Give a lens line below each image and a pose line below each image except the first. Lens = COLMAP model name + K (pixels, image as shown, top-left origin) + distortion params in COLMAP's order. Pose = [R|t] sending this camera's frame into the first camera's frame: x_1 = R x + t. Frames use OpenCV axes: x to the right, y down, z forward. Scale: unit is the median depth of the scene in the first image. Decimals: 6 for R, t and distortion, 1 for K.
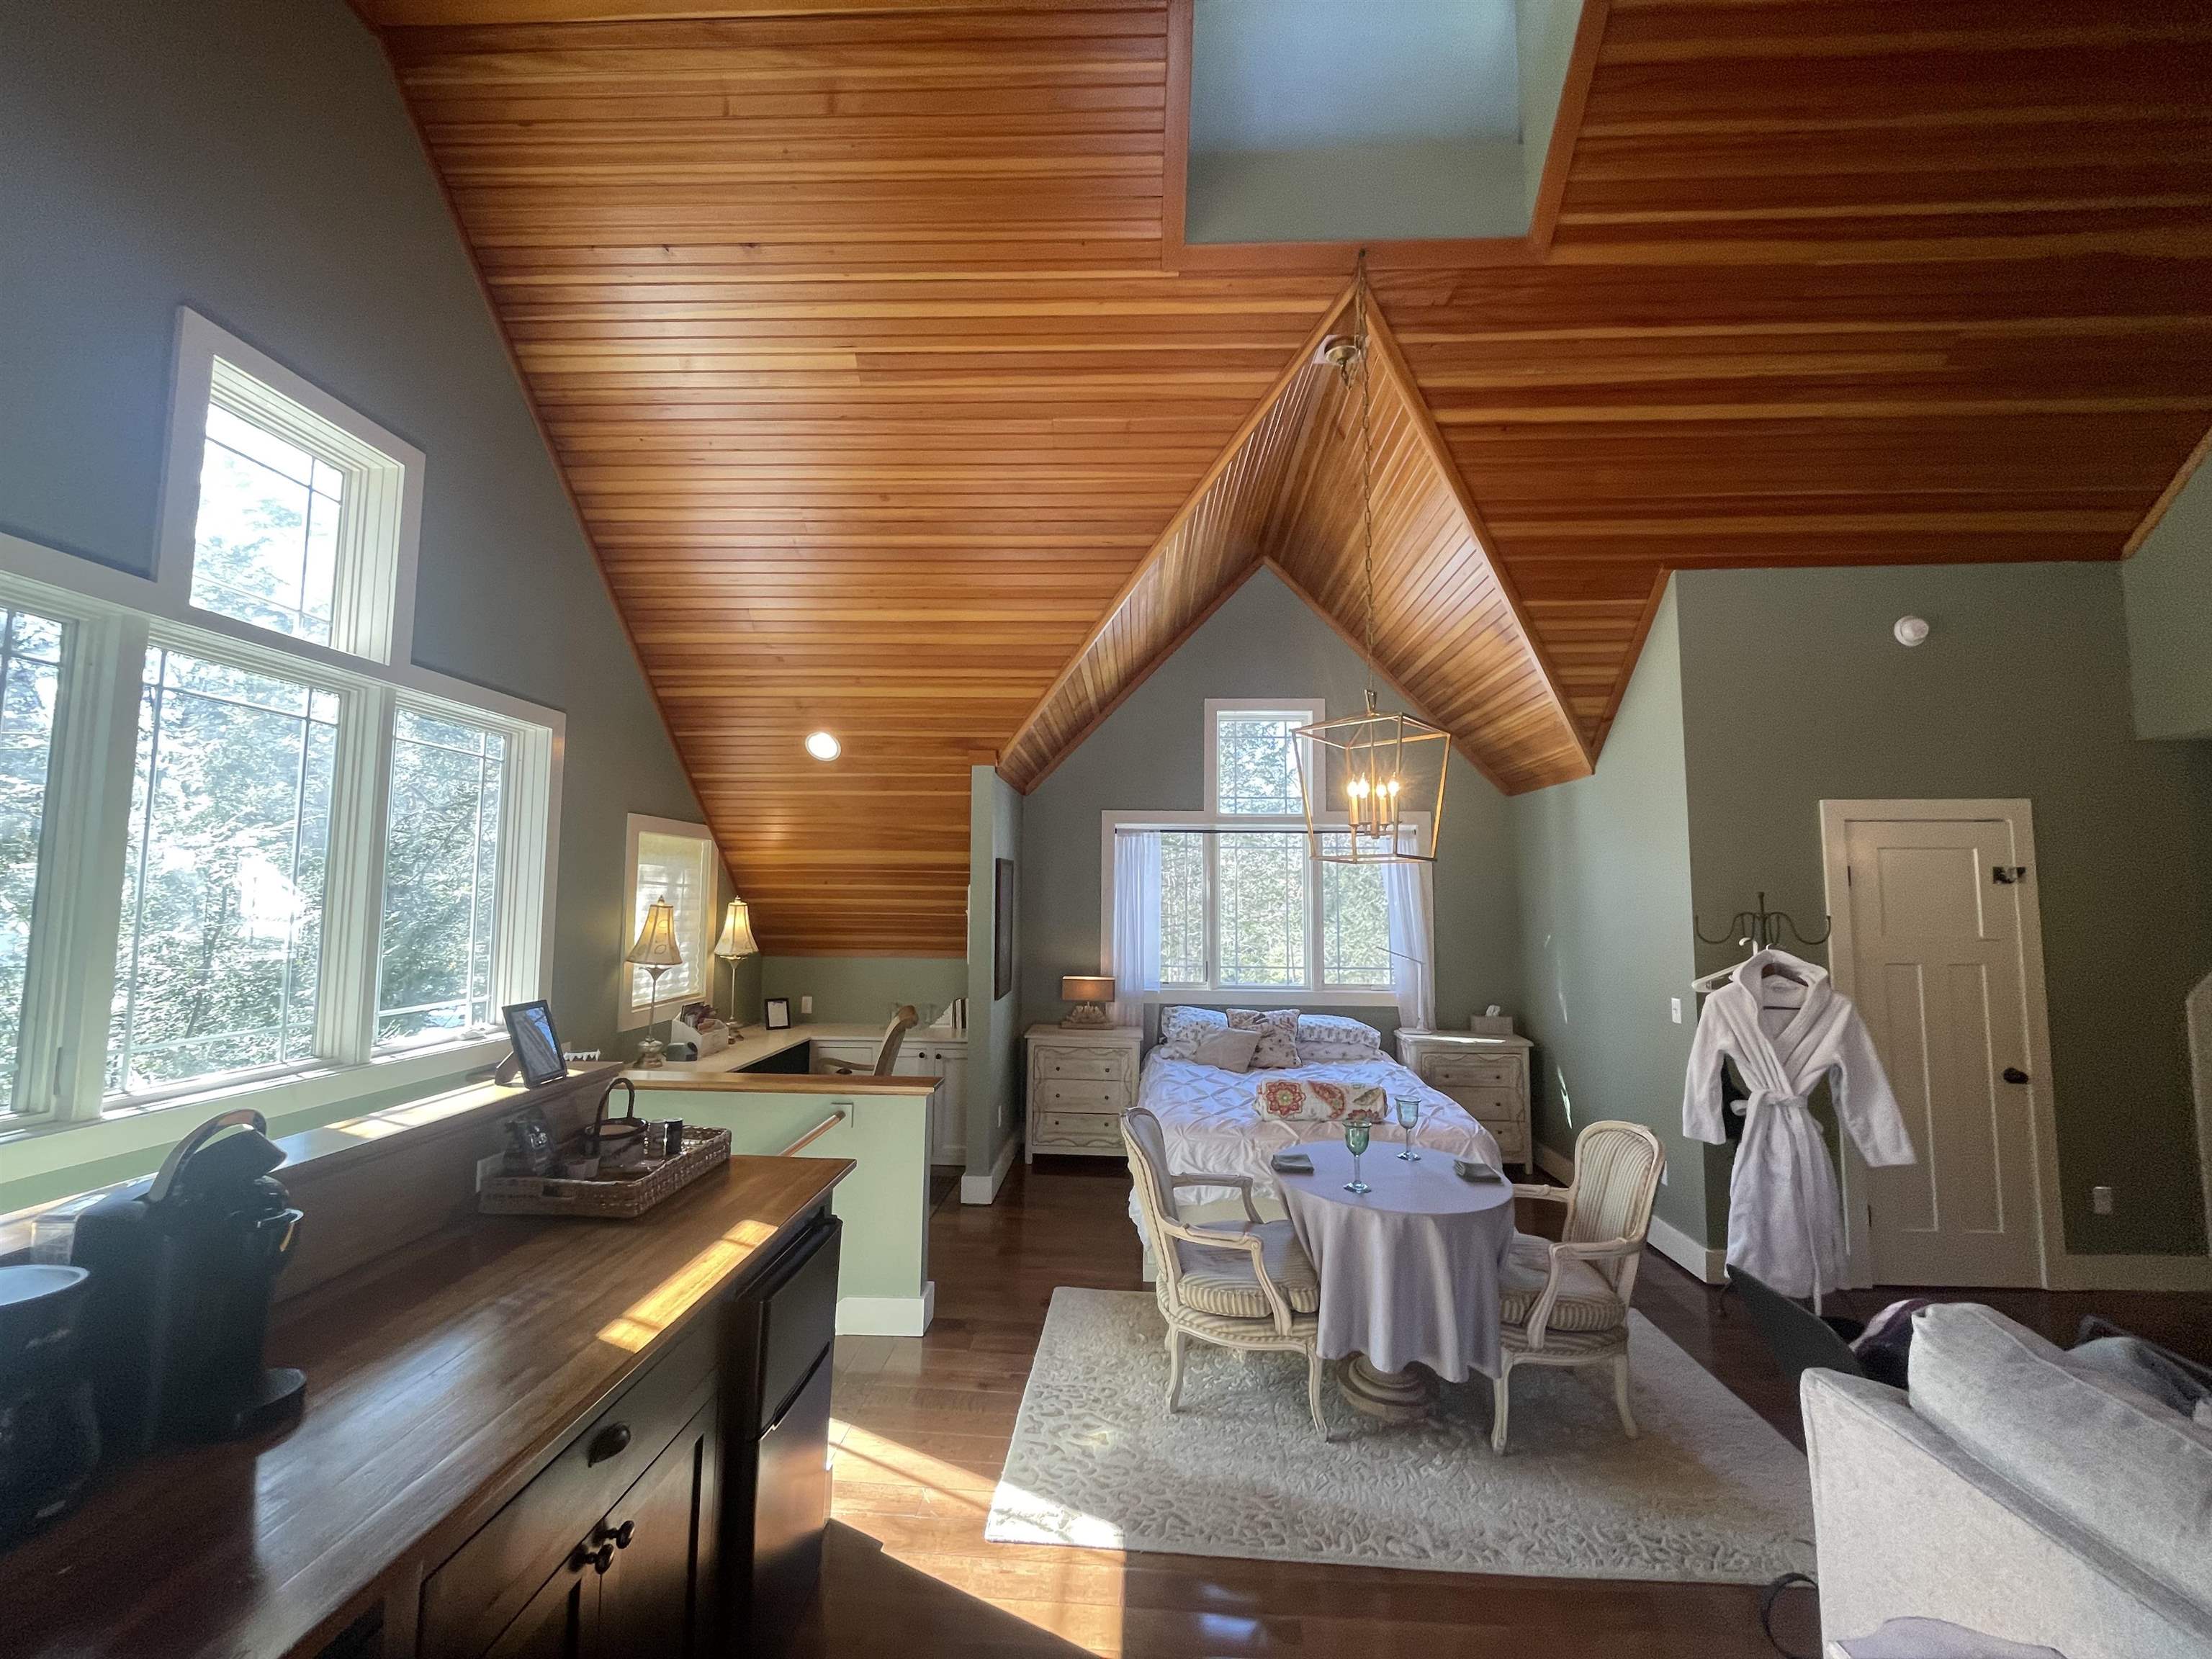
lens RADIAL K [[892.6, 0, 1115.9], [0, 892.6, 829.4], [0, 0, 1]] dist [-0.000142, -0.000004]
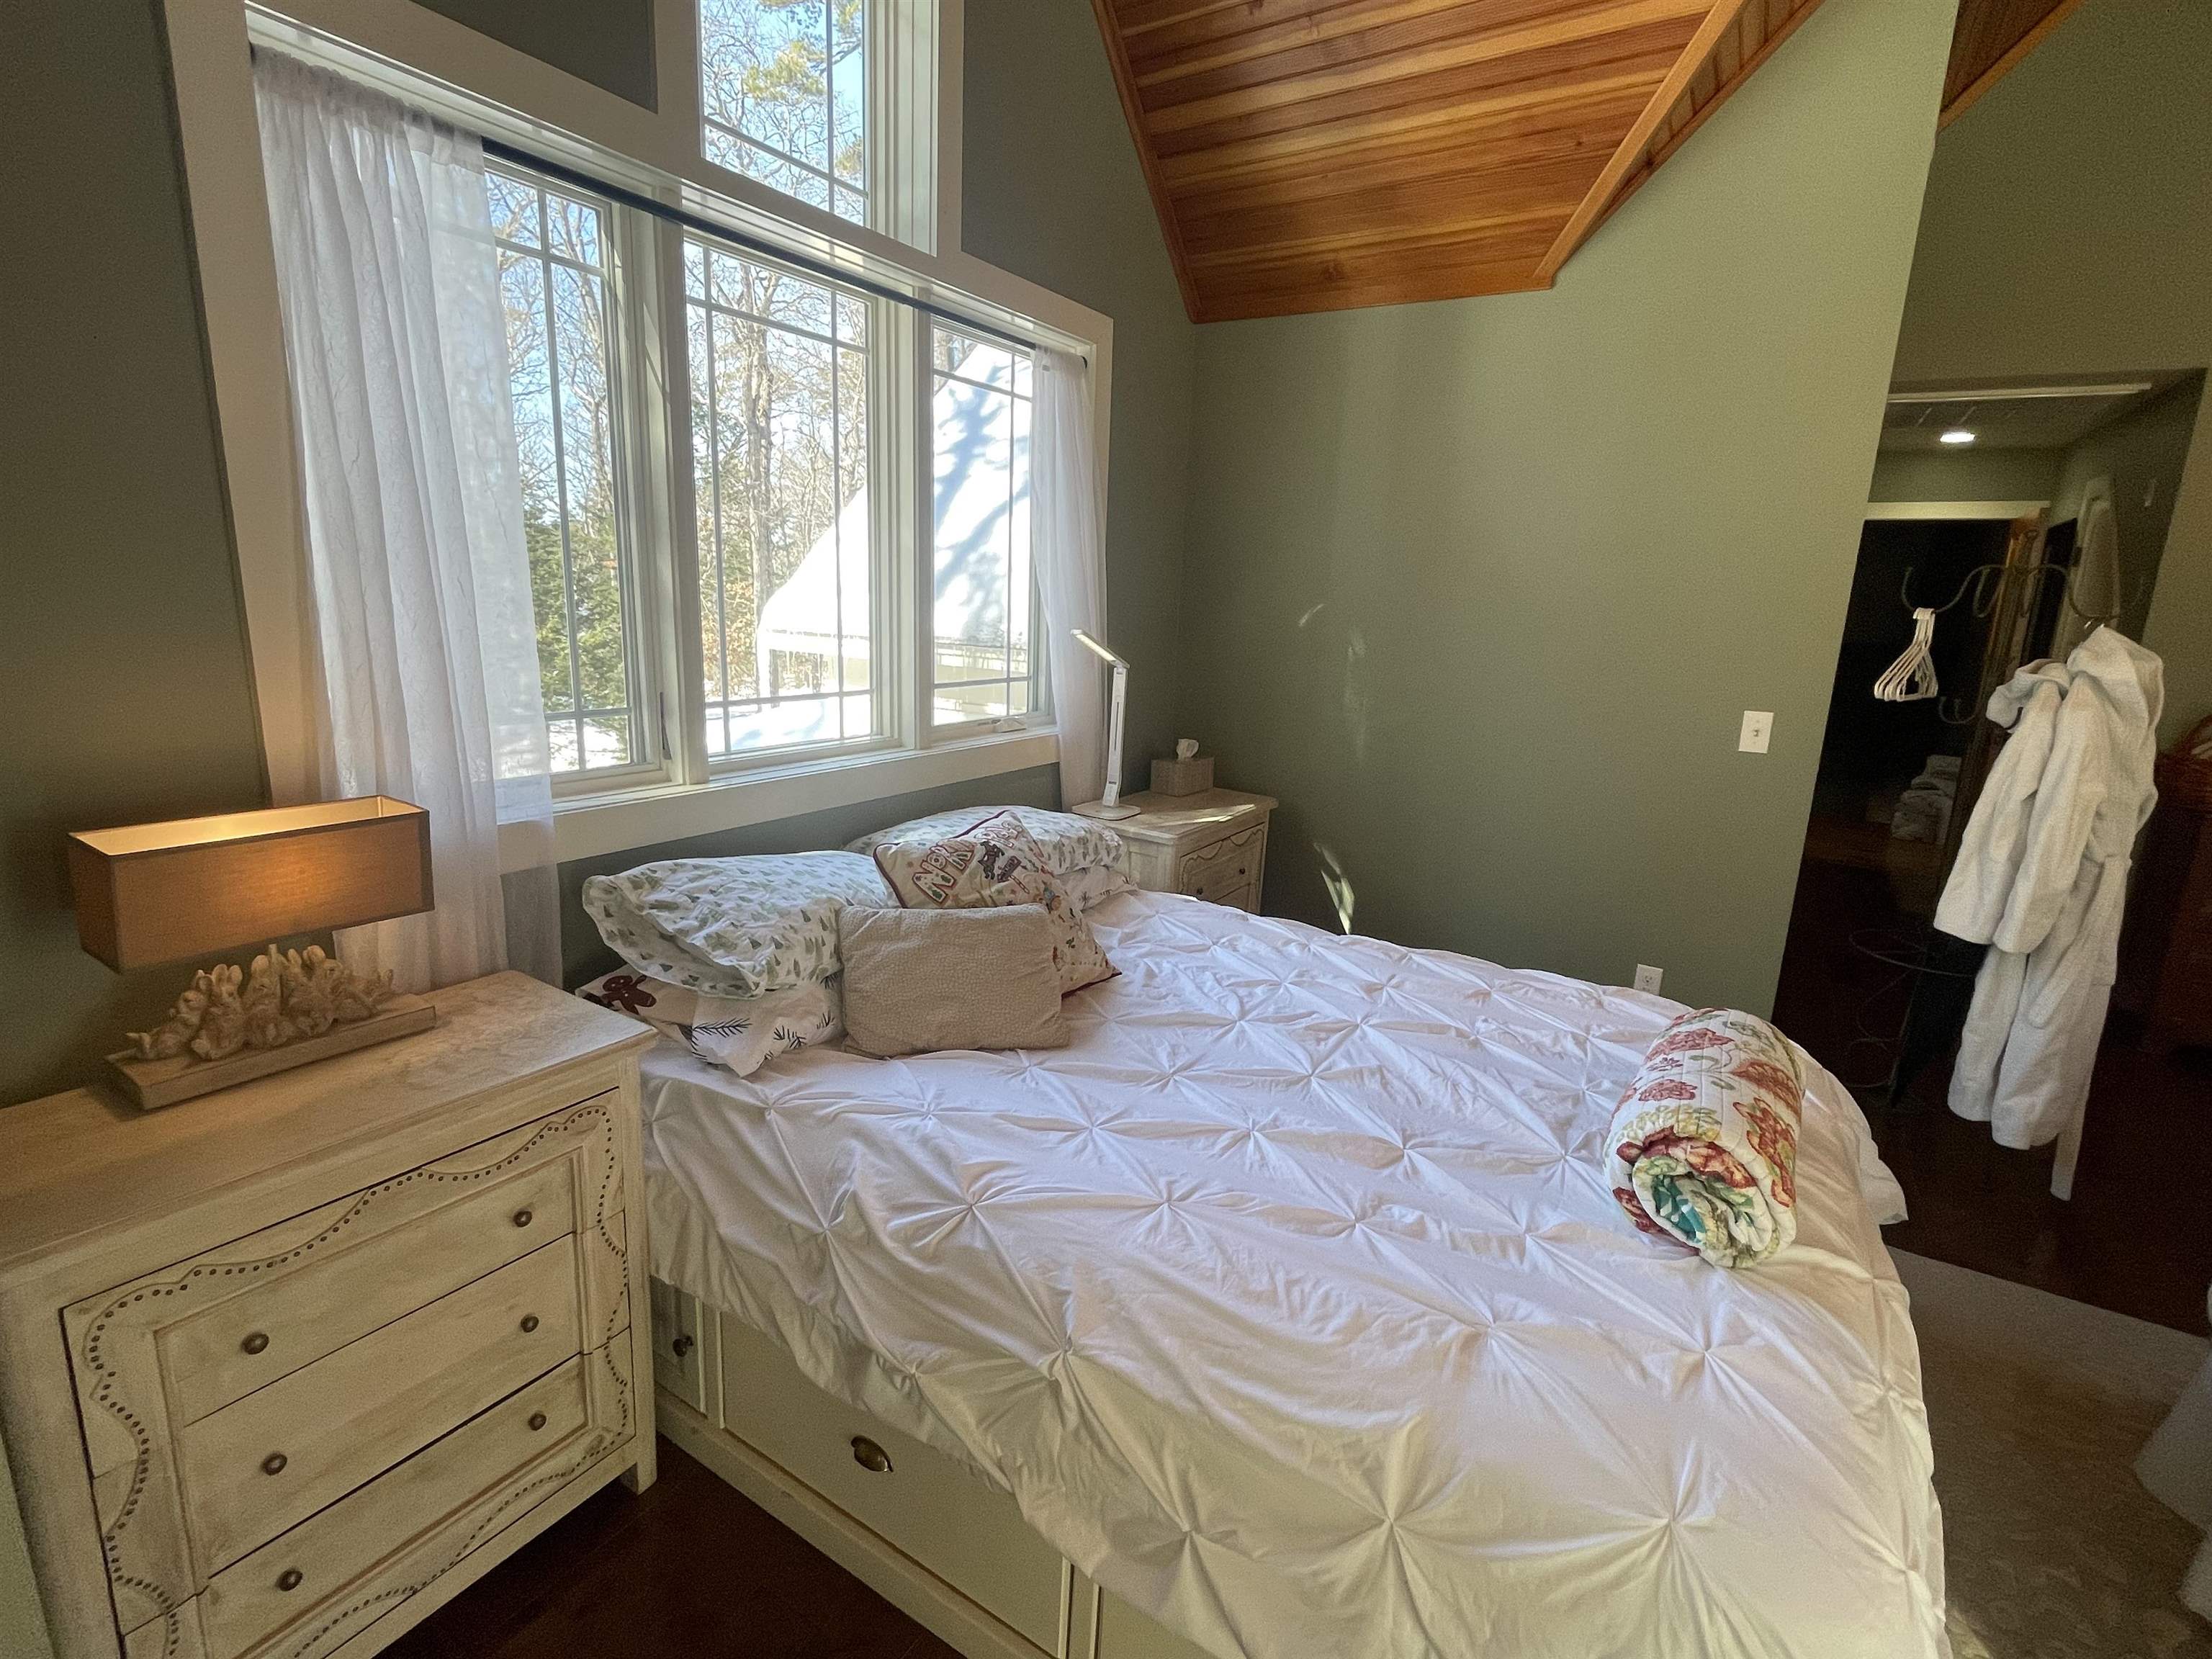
lens RADIAL K [[1039.4, 0, 1107.8], [0, 1039.4, 823.8], [0, 0, 1]] dist [0.000689, 0.000102]
pose [[0.496327, -0.180745, 0.849112, -0.133107], [-0.100772, 0.959480, 0.263143, 0.086215], [-0.862267, -0.216172, 0.458002, 0.732683]]
